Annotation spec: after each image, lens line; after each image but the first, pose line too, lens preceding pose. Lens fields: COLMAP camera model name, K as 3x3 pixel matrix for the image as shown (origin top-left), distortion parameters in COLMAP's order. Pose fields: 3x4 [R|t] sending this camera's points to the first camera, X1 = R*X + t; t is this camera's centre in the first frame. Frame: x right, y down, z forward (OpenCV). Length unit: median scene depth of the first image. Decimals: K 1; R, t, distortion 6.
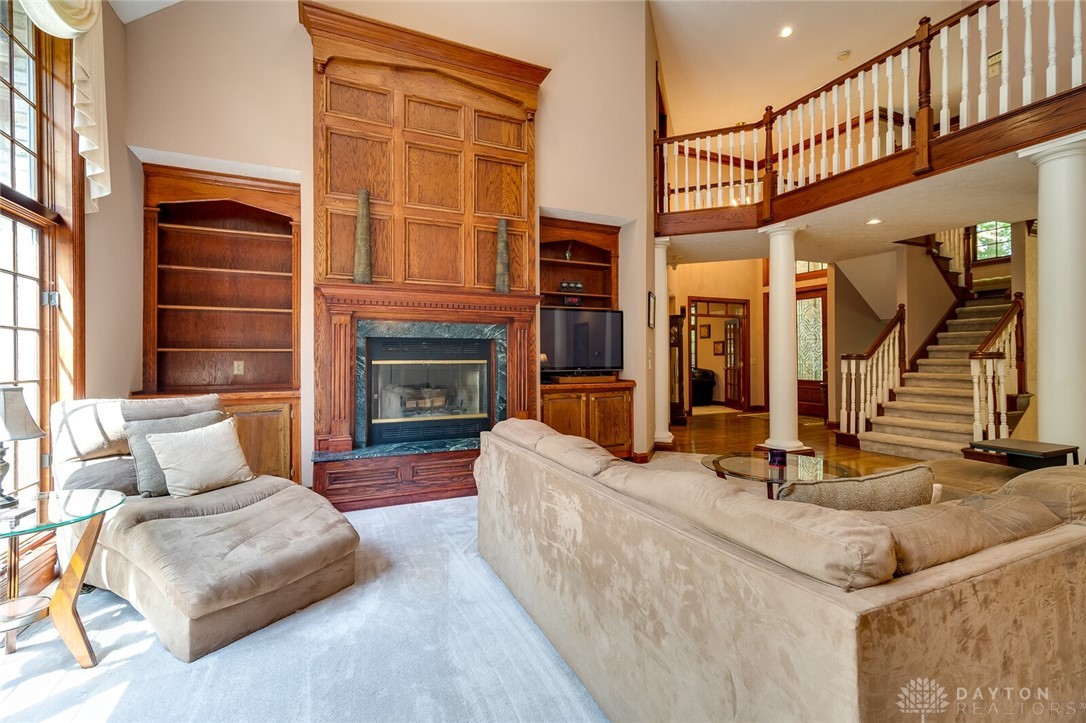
lens RADIAL K [[470.2, 0, 539.2], [0, 470.2, 355.4], [0, 0, 1]] dist [0.000619, 0.000067]
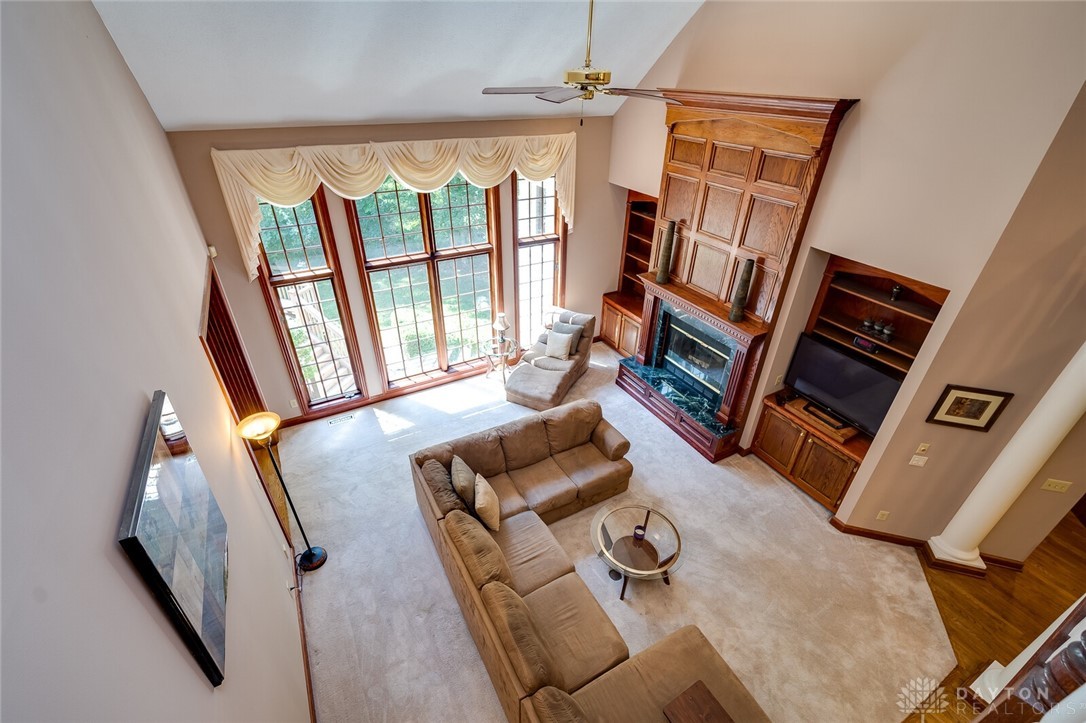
lens RADIAL K [[470.2, 0, 545.7], [0, 470.2, 369.0], [0, 0, 1]] dist [0.000619, 0.000067]
pose [[0.090881, 0.541418, -0.835827, 1.003944], [-0.010492, 0.839774, 0.542834, -0.708596], [0.995806, -0.040564, 0.082000, 0.432527]]
